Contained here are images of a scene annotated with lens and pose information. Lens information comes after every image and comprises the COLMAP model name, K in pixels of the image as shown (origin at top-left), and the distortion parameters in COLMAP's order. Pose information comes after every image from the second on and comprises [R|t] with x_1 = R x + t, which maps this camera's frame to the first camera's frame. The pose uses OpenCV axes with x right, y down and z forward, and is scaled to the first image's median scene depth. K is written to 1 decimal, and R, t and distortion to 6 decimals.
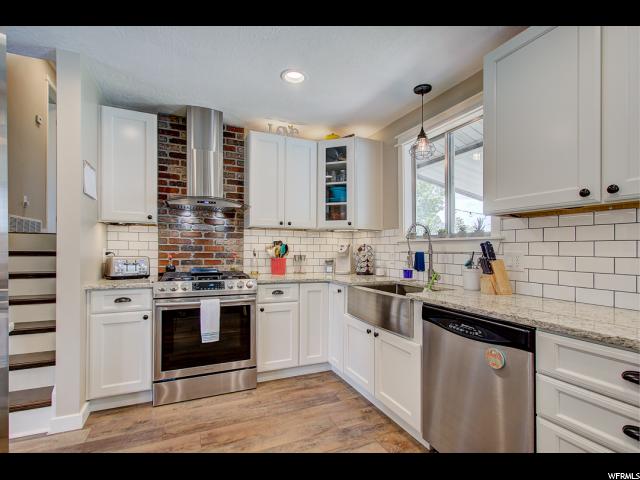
lens RADIAL K [[300.3, 0, 304.8], [0, 300.3, 253.2], [0, 0, 1]] dist [-0.001171, 0.003330]
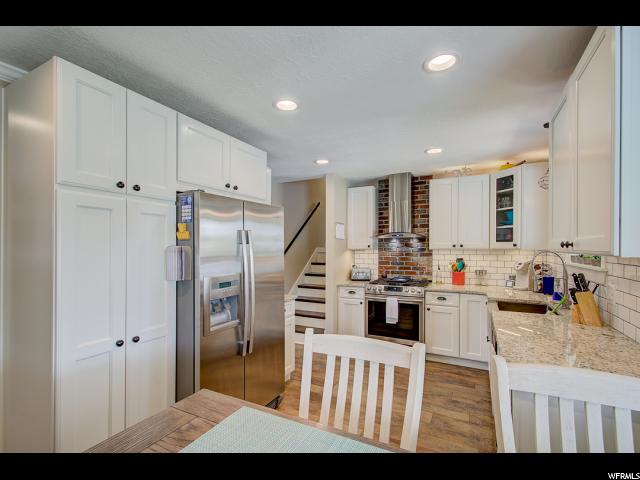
lens RADIAL K [[300.3, 0, 323.9], [0, 300.3, 244.7], [0, 0, 1]] dist [-0.001171, 0.003330]
pose [[0.623018, -0.017936, -0.782002, 0.630861], [0.005893, 0.999816, -0.018237, -0.090567], [0.782185, 0.006754, 0.623010, -0.267722]]
